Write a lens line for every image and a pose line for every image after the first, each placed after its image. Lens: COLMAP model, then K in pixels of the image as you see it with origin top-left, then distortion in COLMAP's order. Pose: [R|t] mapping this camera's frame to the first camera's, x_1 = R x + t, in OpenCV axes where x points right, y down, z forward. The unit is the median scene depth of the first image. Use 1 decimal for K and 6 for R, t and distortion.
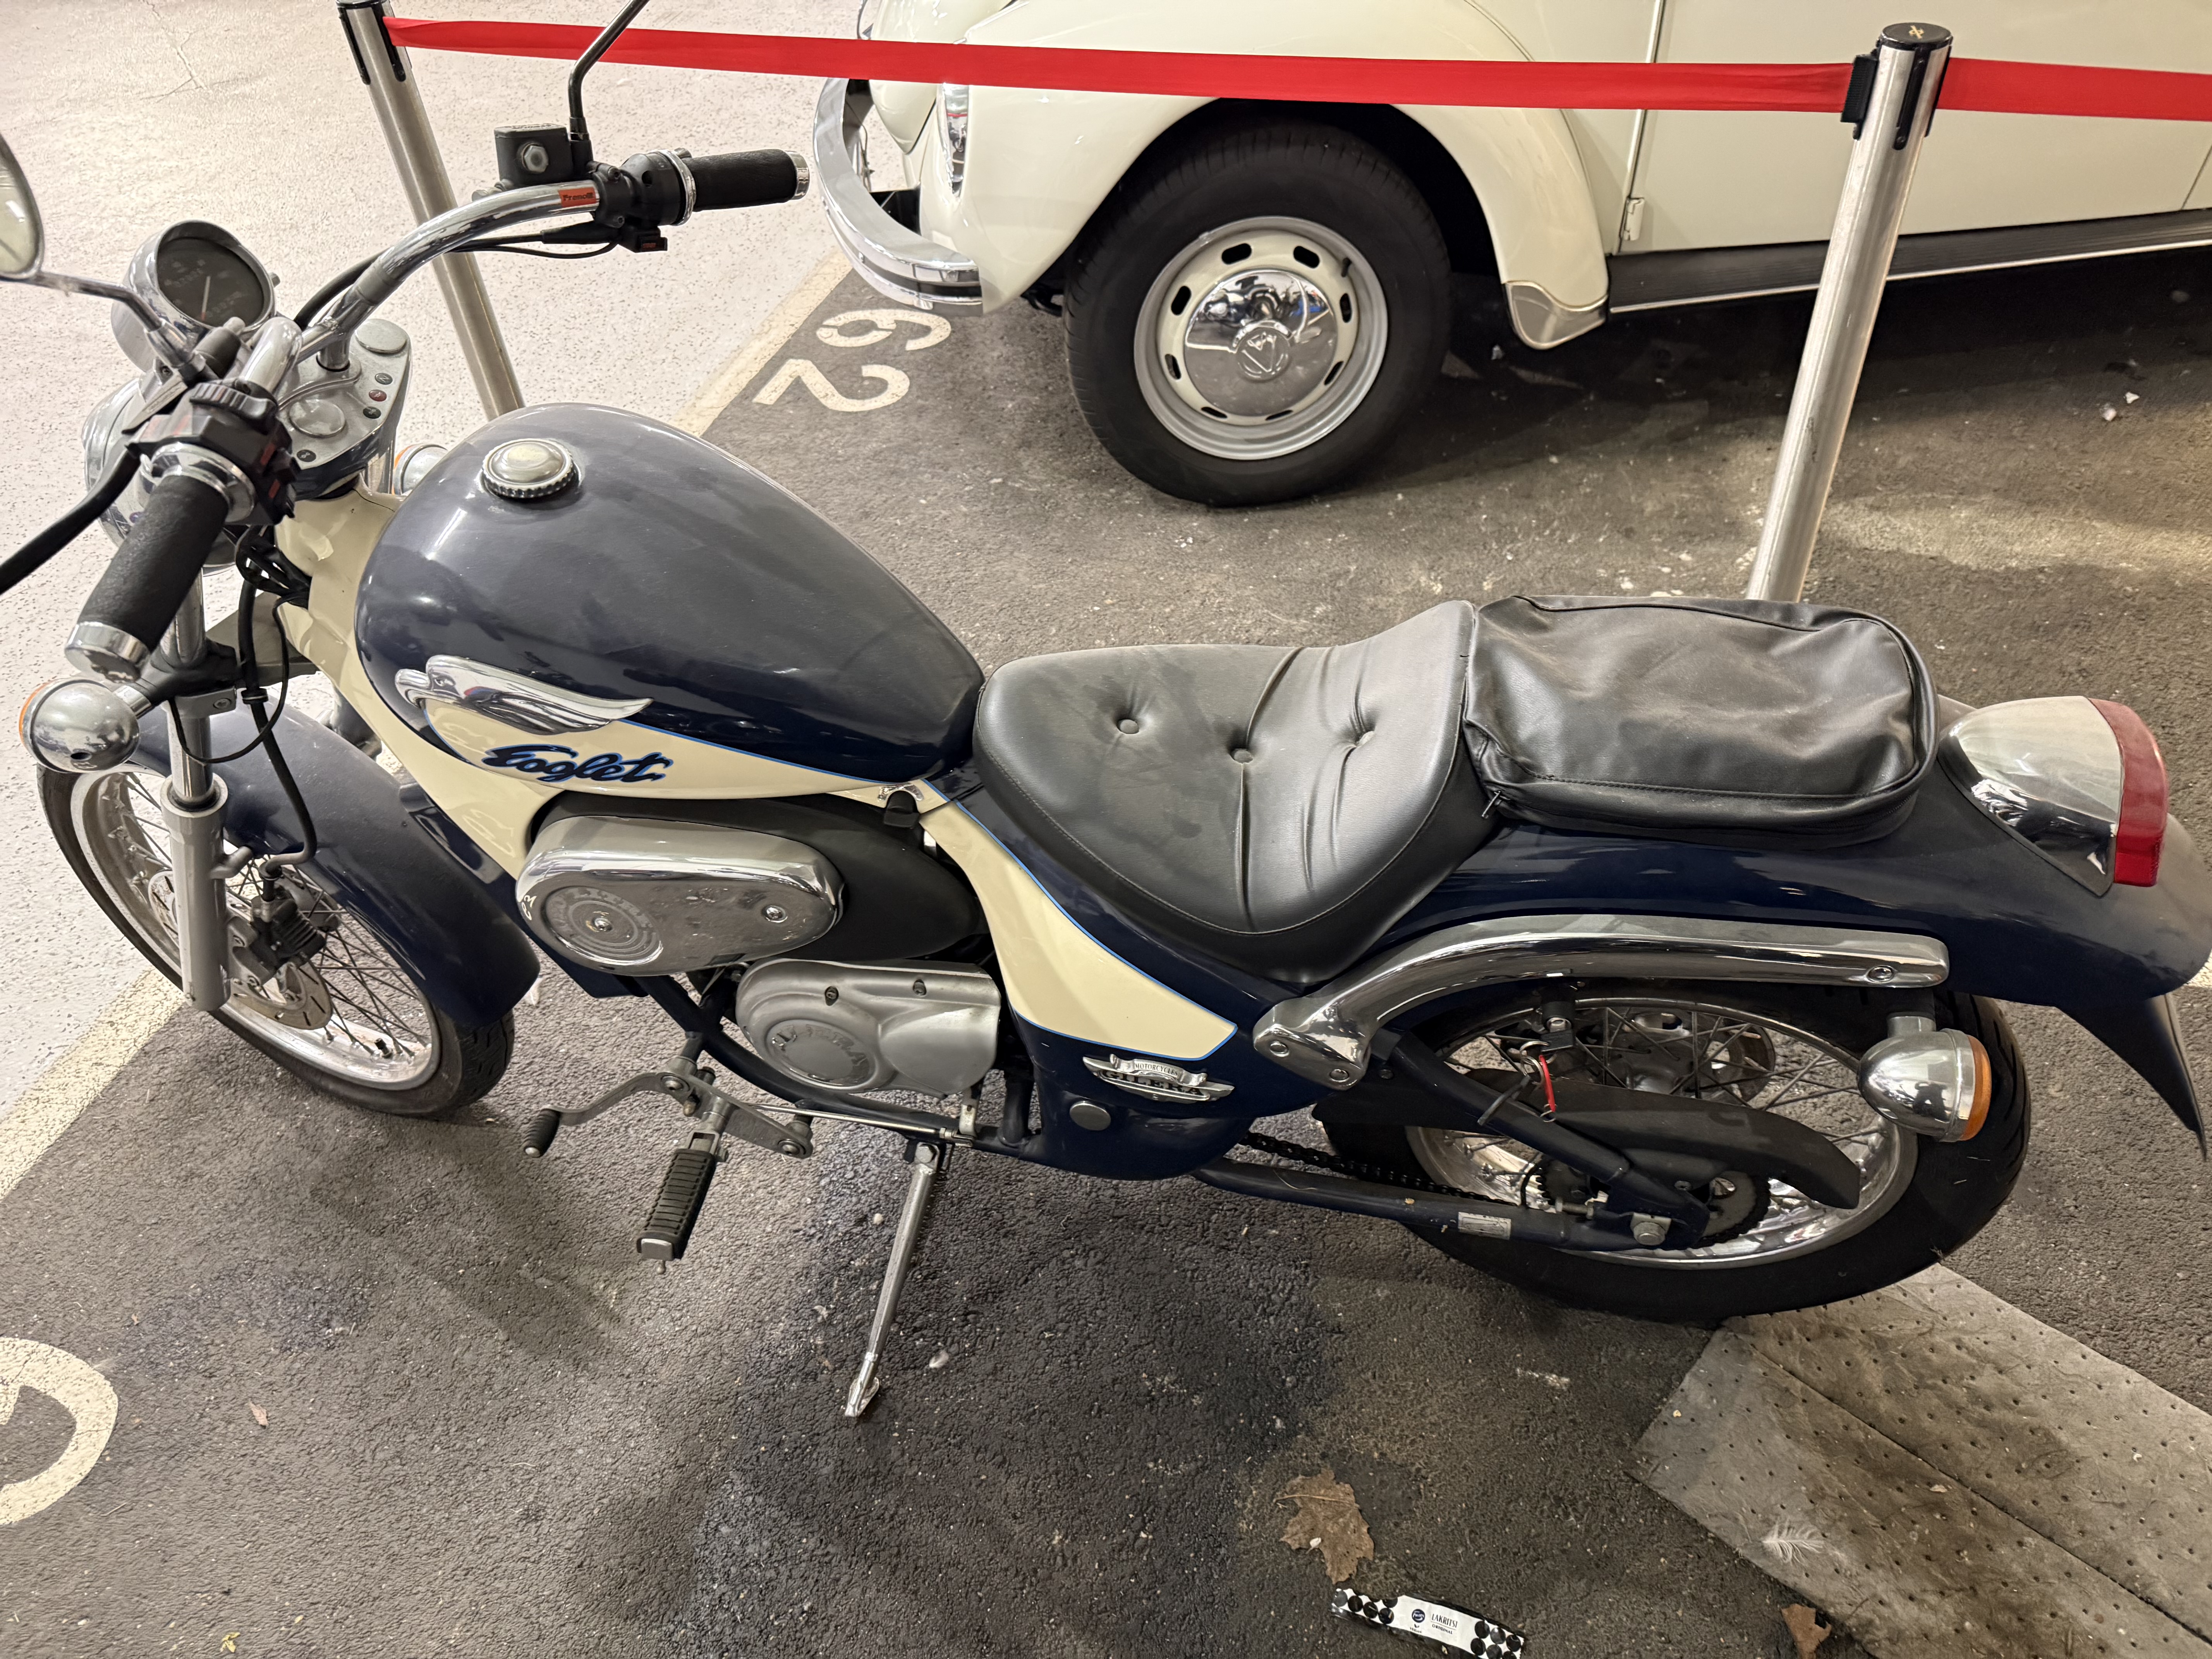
lens RADIAL K [[1518.8, 0, 1106.0], [0, 1518.8, 829.5], [0, 0, 1]] dist [0.087998, -0.125313]
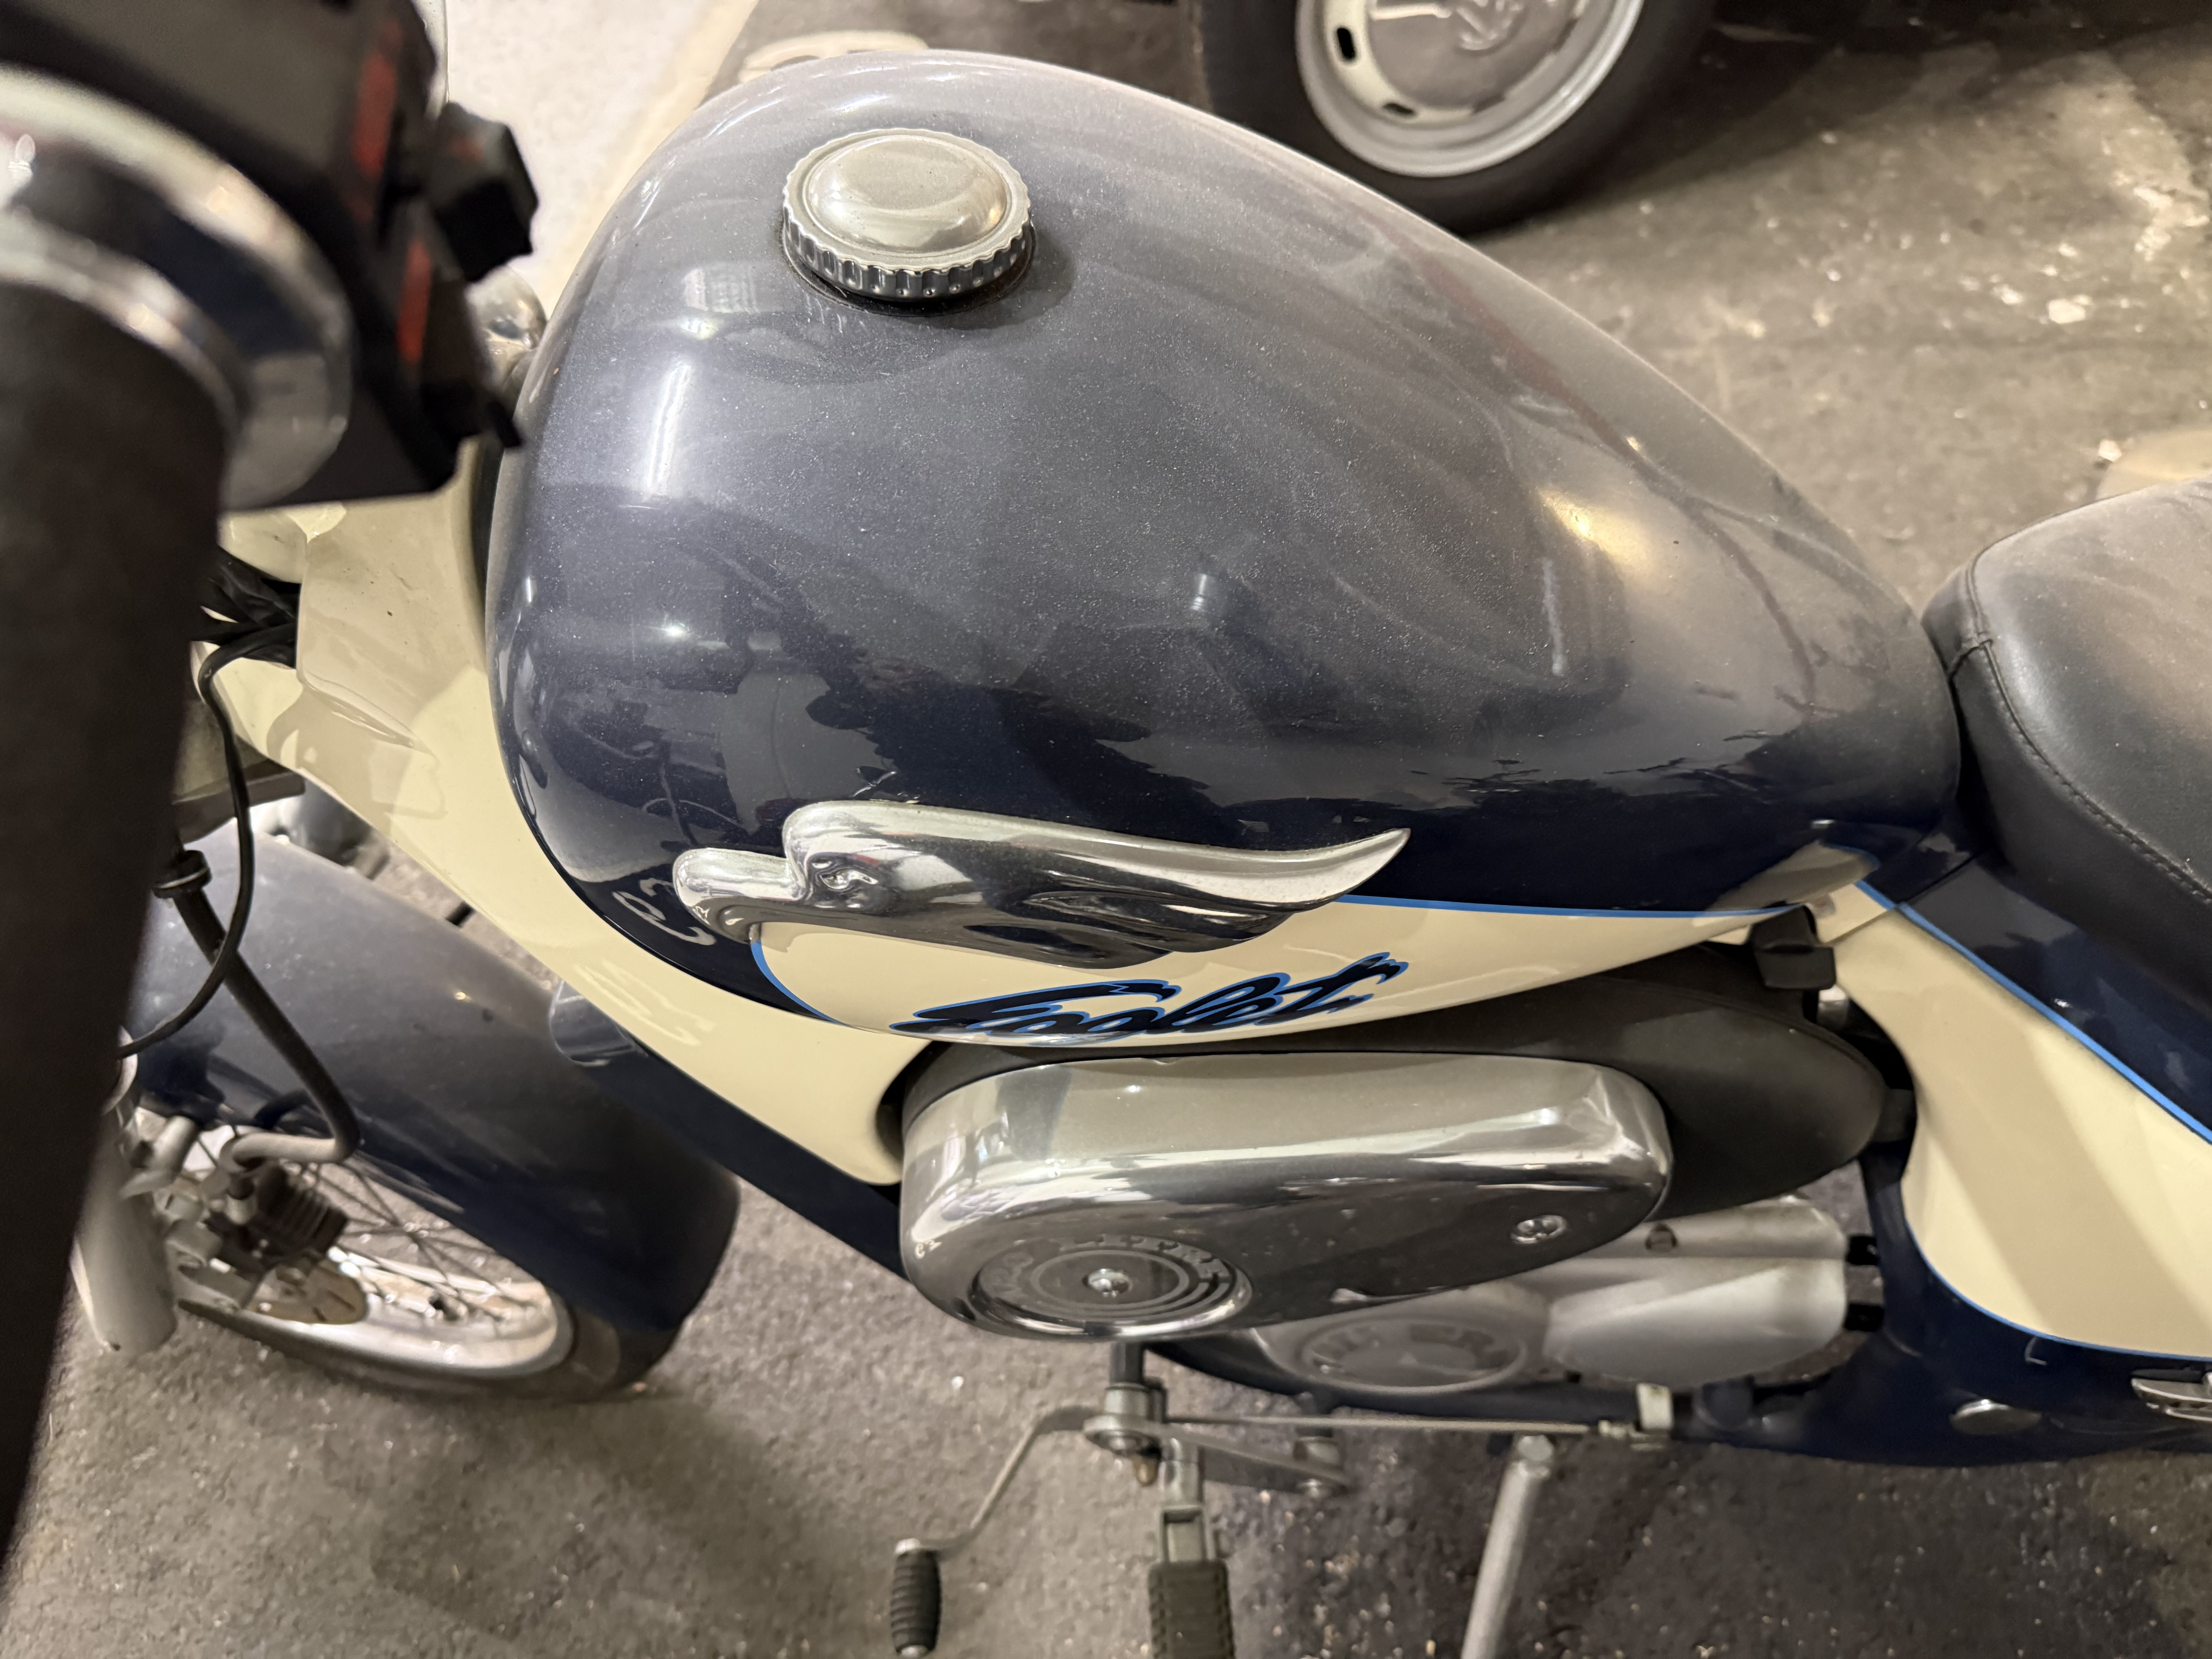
lens RADIAL K [[1547.6, 0, 1106.3], [0, 1547.6, 820.2], [0, 0, 1]] dist [0.028138, -0.041421]
pose [[0.985637, -0.144400, 0.087571, -0.248945], [0.133277, 0.983568, 0.121780, -0.087813], [-0.103717, -0.108360, 0.988686, 0.409861]]
